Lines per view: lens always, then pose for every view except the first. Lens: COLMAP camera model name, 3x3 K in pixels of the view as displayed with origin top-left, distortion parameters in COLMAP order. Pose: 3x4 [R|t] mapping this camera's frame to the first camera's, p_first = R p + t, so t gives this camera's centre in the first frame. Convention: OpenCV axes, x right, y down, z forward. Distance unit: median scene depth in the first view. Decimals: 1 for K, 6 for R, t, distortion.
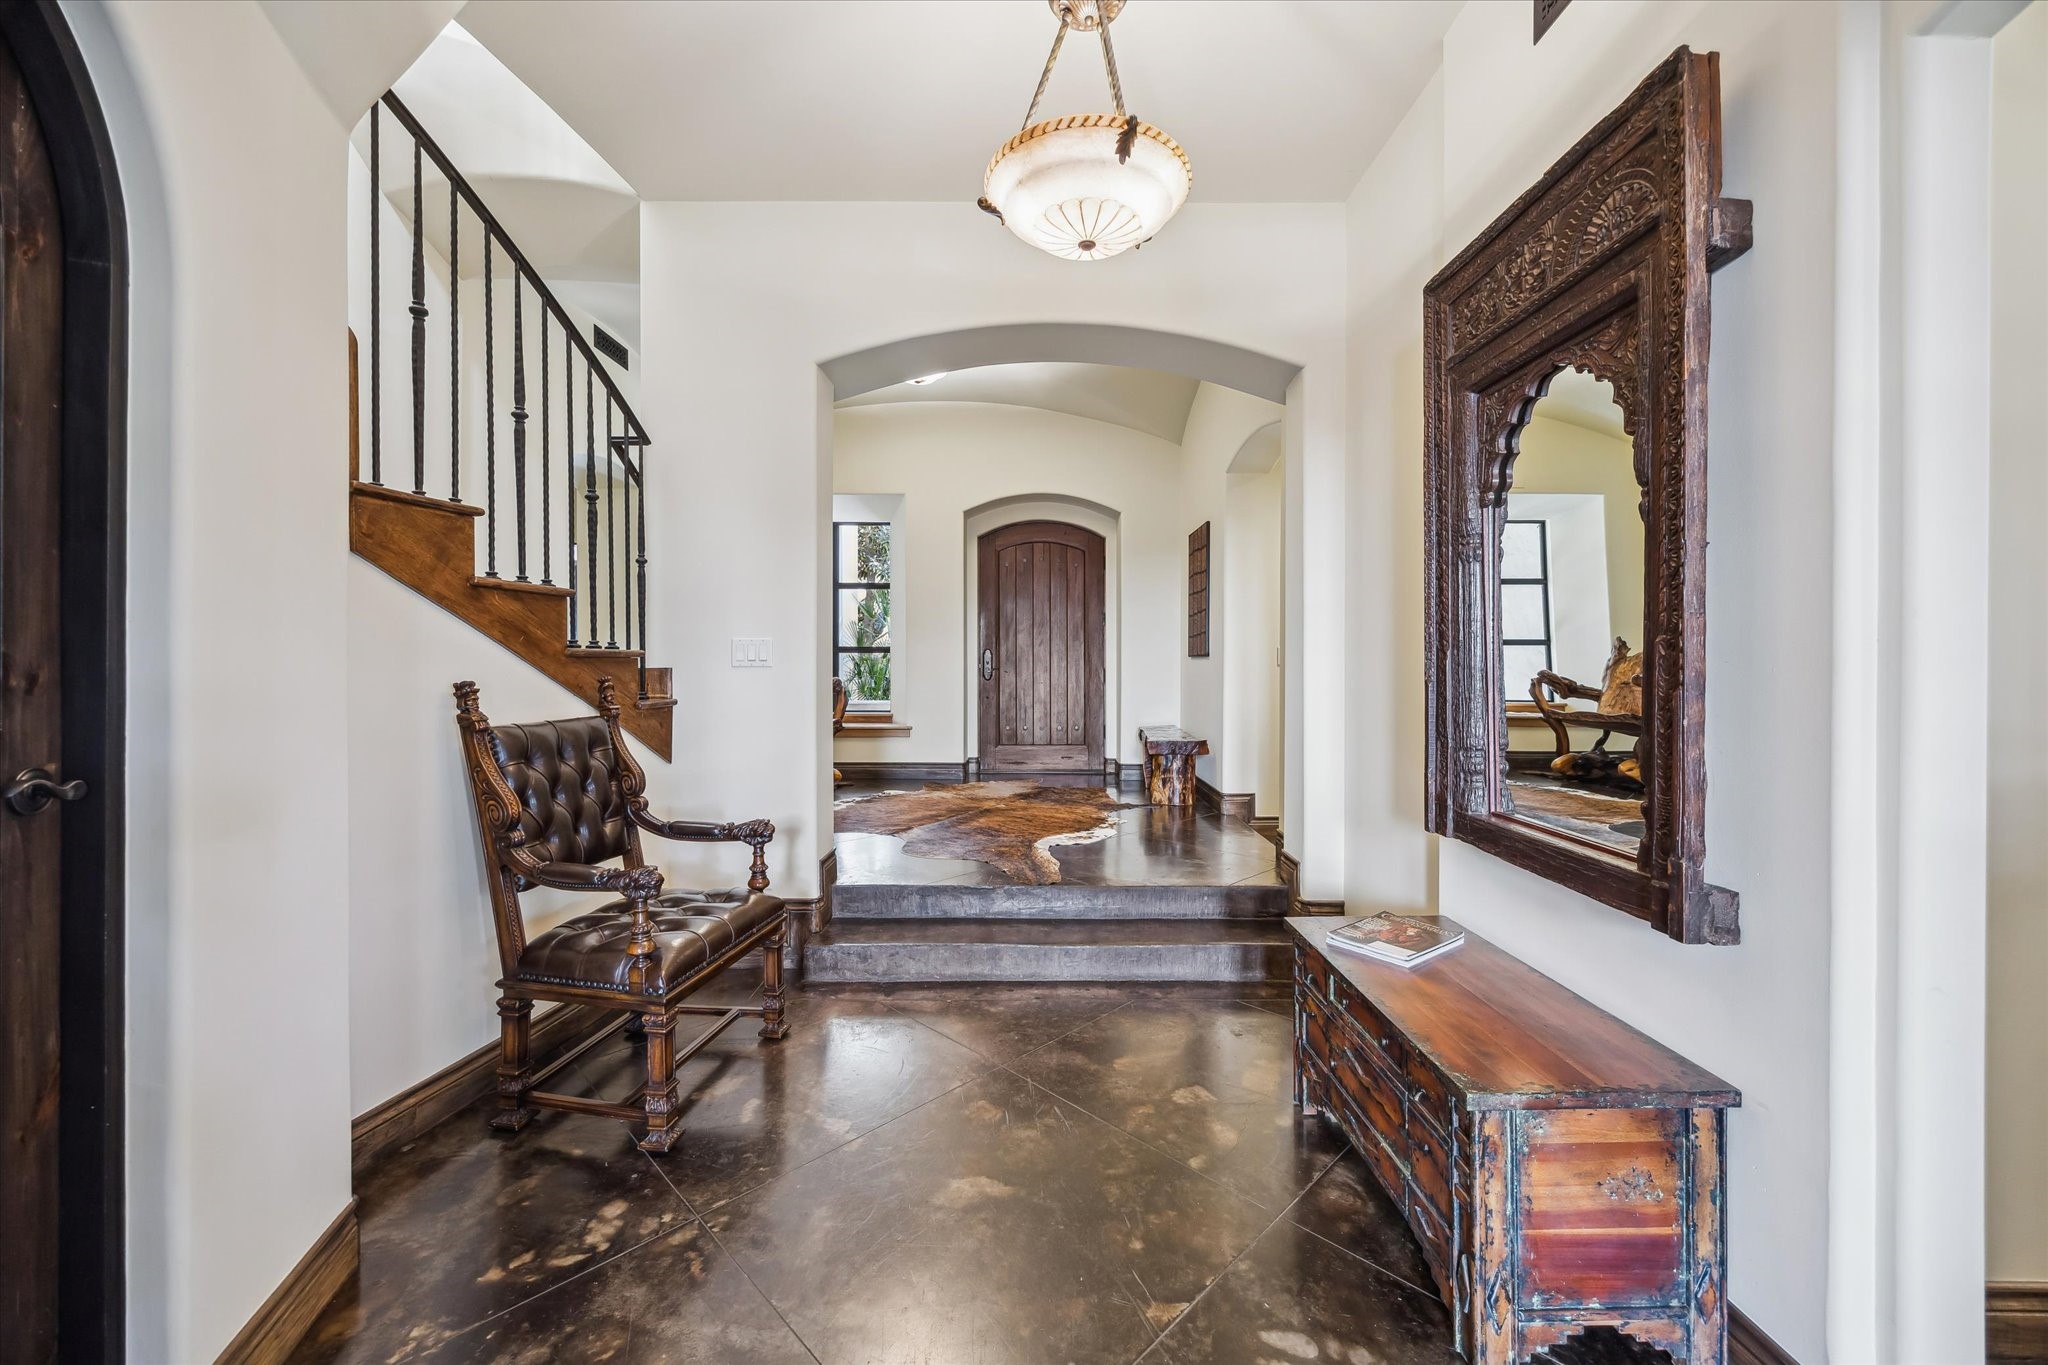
lens RADIAL K [[800.3, 0, 1024.7], [0, 800.3, 677.6], [0, 0, 1]] dist [-0.000102, -0.000763]
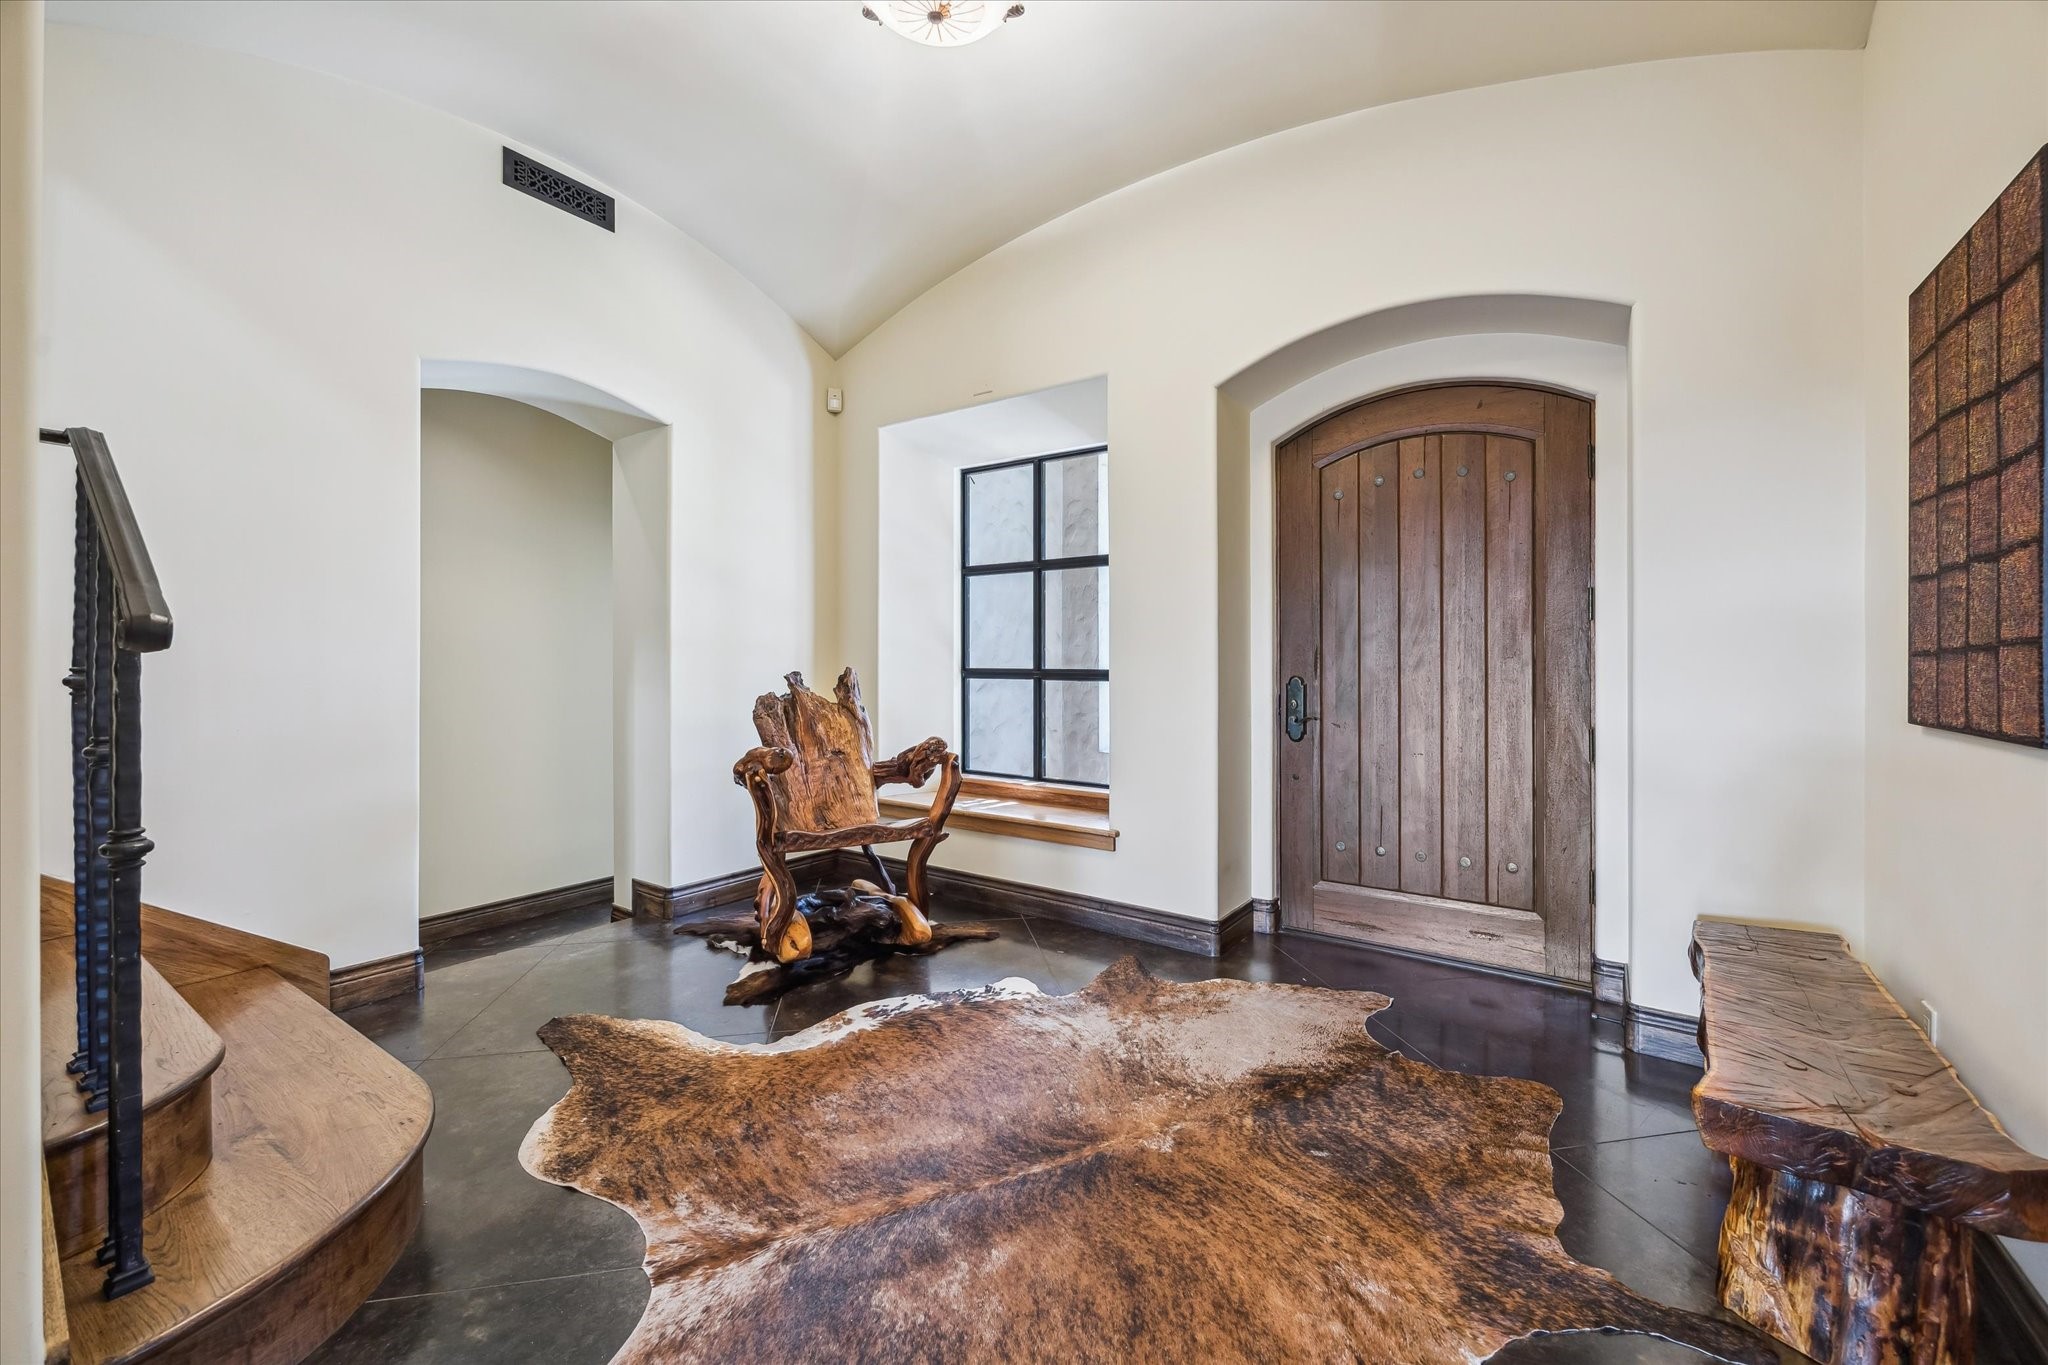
lens RADIAL K [[800.3, 0, 1033.9], [0, 800.3, 667.0], [0, 0, 1]] dist [-0.000102, -0.000763]
pose [[0.825900, 0.000149, -0.563817, 0.094011], [-0.001269, 0.999998, -0.001595, -0.040529], [0.563815, 0.002033, 0.825898, 0.516647]]
